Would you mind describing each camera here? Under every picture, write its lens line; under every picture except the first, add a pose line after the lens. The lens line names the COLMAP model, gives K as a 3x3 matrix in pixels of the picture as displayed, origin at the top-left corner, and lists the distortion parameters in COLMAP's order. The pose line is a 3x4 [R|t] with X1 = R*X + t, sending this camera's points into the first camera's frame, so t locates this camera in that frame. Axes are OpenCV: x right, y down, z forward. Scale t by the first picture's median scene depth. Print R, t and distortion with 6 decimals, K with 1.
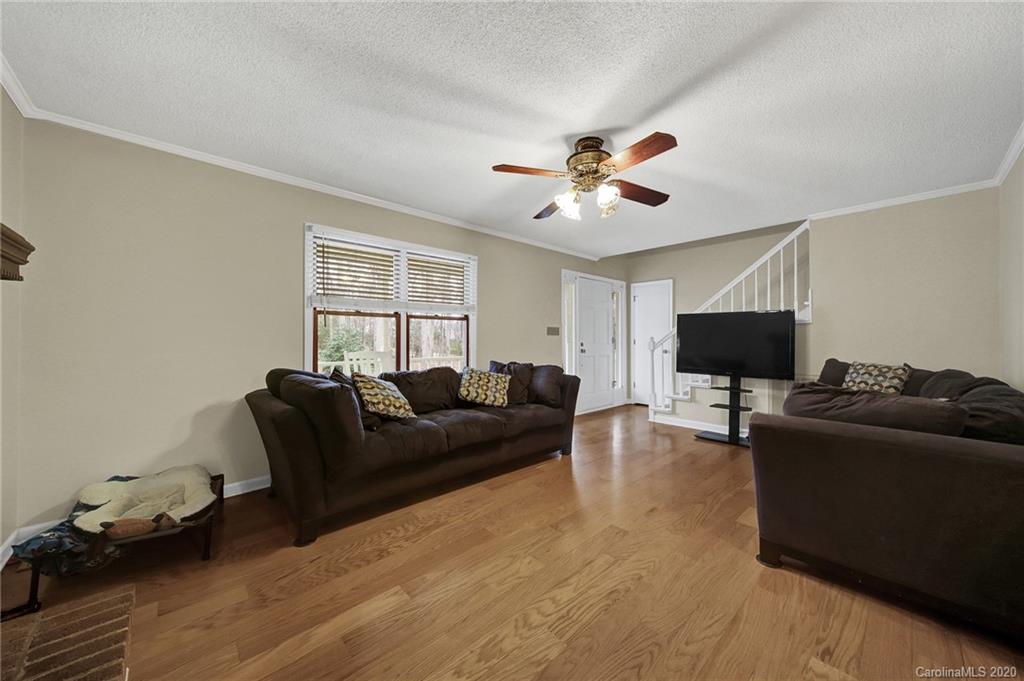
lens RADIAL K [[370.0, 0, 512.8], [0, 370.0, 339.0], [0, 0, 1]] dist [-0.000806, -0.000528]
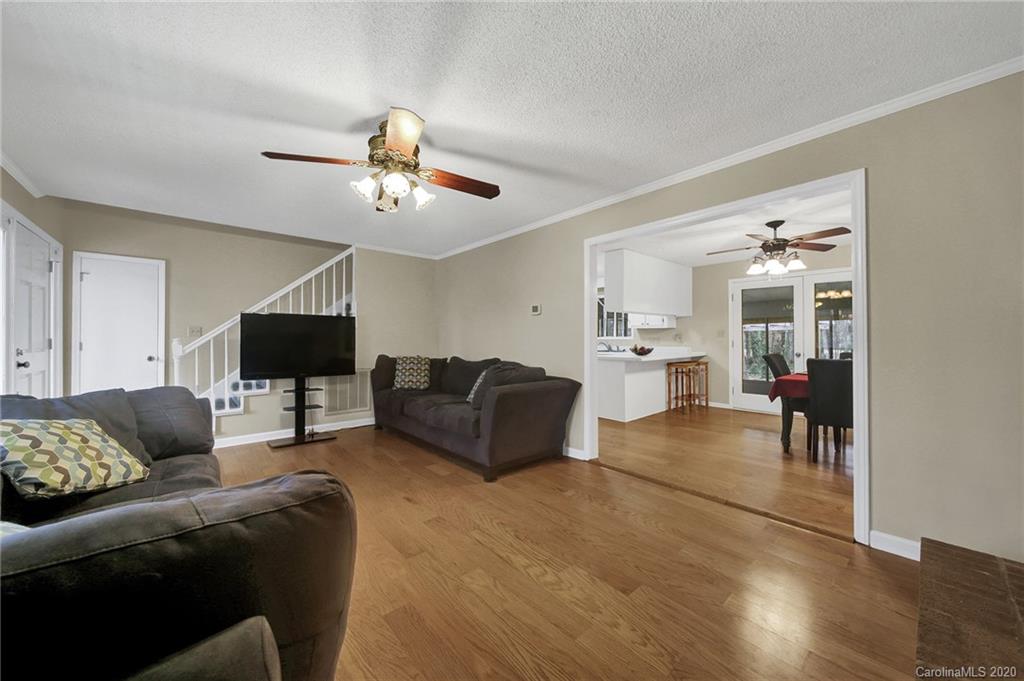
lens RADIAL K [[370.0, 0, 508.6], [0, 370.0, 337.4], [0, 0, 1]] dist [-0.000806, -0.000528]
pose [[0.021039, 0.006711, 0.999756, -0.405957], [0.003807, 0.999970, -0.006792, -0.000003], [-0.999771, 0.003949, 0.021013, 0.400003]]
